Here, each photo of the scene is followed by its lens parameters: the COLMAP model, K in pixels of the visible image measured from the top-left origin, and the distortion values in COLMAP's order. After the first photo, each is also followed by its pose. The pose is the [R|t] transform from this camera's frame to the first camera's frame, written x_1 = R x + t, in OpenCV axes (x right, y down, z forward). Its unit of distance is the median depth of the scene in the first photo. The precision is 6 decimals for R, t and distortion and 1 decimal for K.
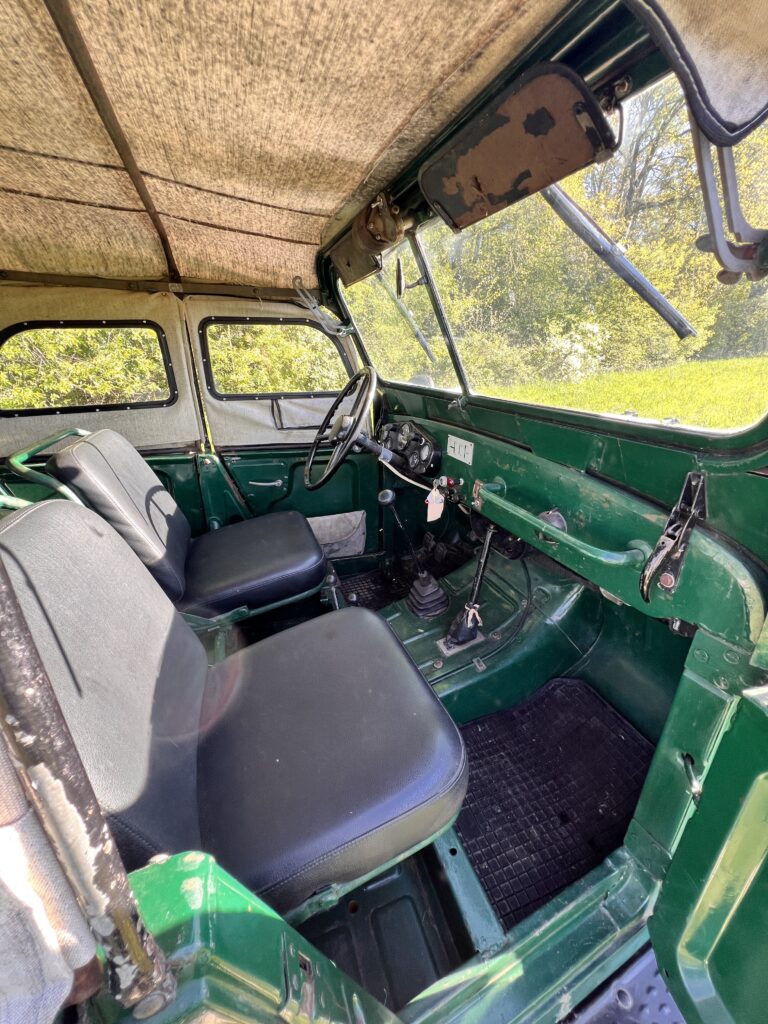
lens RADIAL K [[410.3, 0, 384.7], [0, 410.3, 510.4], [0, 0, 1]] dist [0.000019, 0.000292]
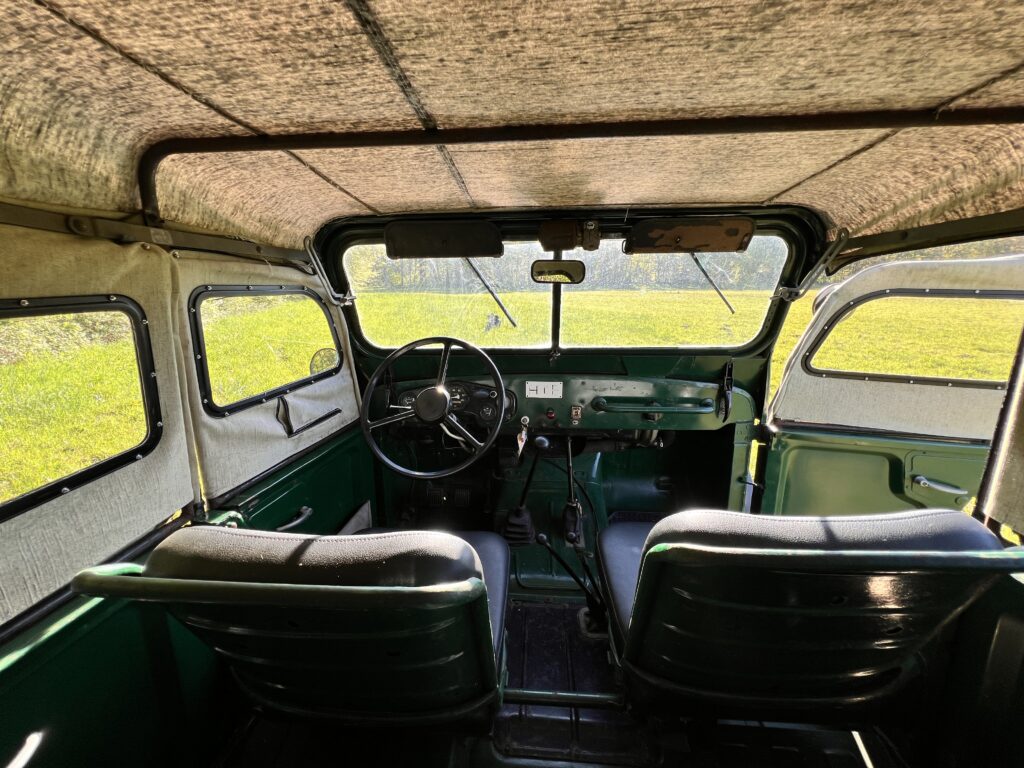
lens RADIAL K [[411.5, 0, 508.0], [0, 411.5, 384.6], [0, 0, 1]] dist [0.002361, 0.000429]
pose [[0.411189, -0.210792, 0.886843, -0.822864], [0.338178, 0.938742, 0.066329, -0.235176], [-0.846498, 0.272637, 0.457286, 0.406431]]
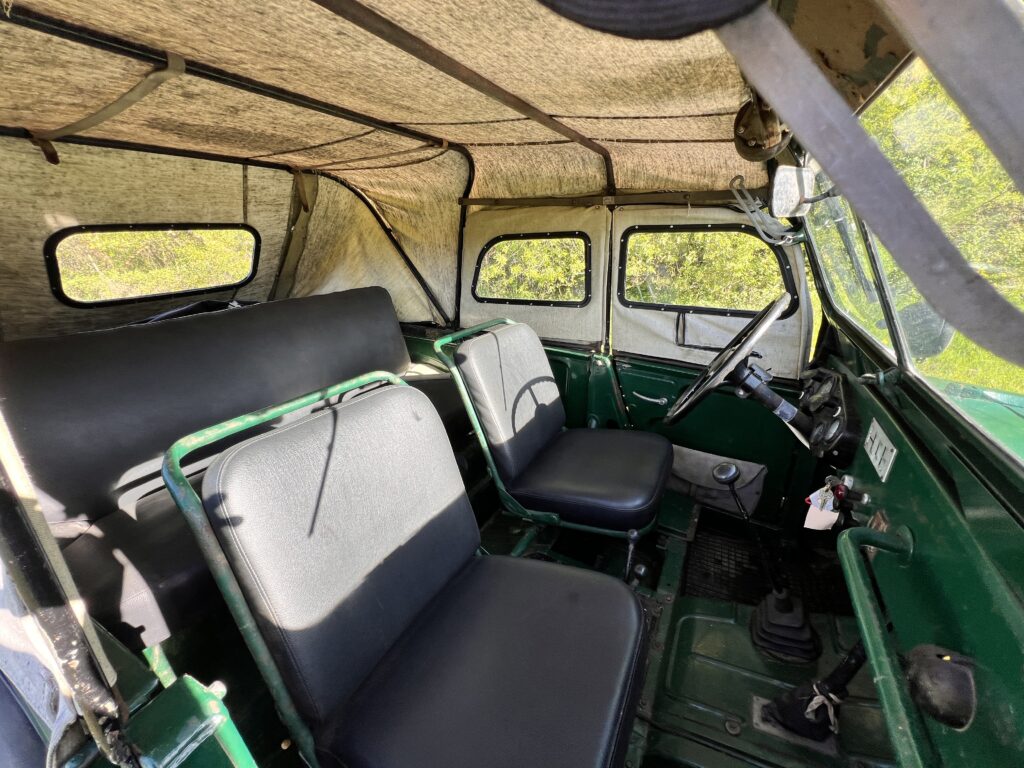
lens RADIAL K [[410.3, 0, 509.5], [0, 410.3, 382.2], [0, 0, 1]] dist [0.000019, 0.000292]
pose [[0.646893, 0.254964, -0.718695, 0.197649], [-0.266970, 0.958529, 0.099750, -0.128705], [0.714322, 0.127342, 0.688133, 0.147544]]
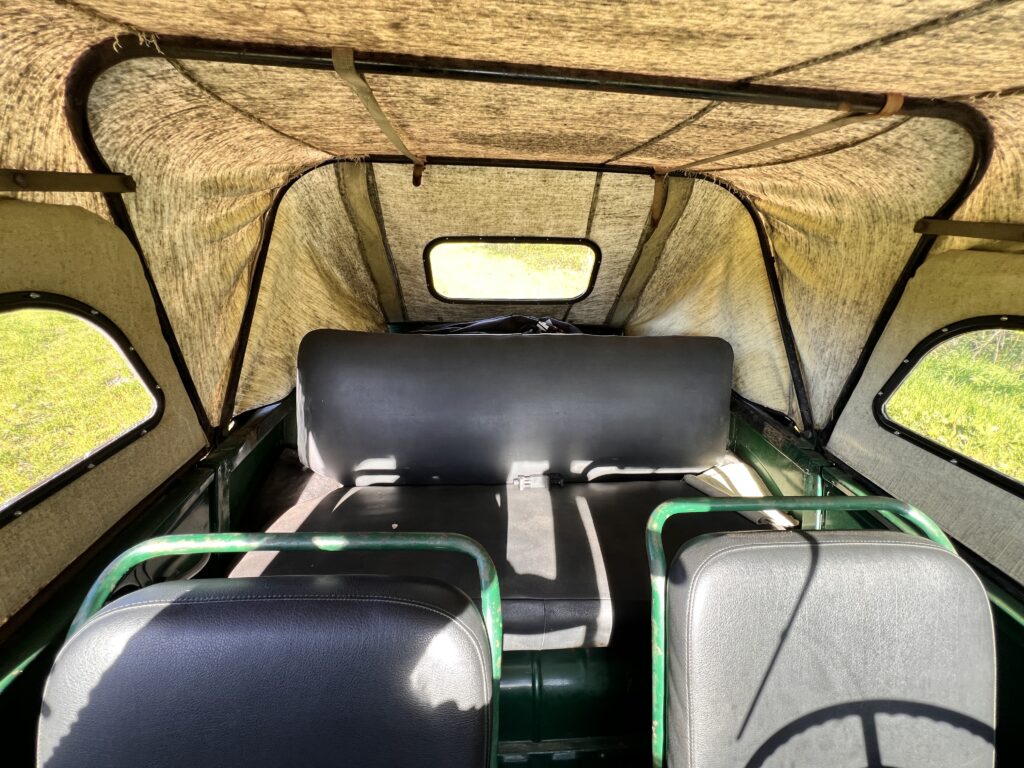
lens RADIAL K [[410.3, 0, 511.8], [0, 410.3, 382.0], [0, 0, 1]] dist [0.000019, 0.000292]
pose [[-0.287299, 0.348529, -0.892181, -0.163820], [-0.382644, 0.812135, 0.440478, -0.342908], [0.878090, 0.467937, -0.099962, 0.476742]]
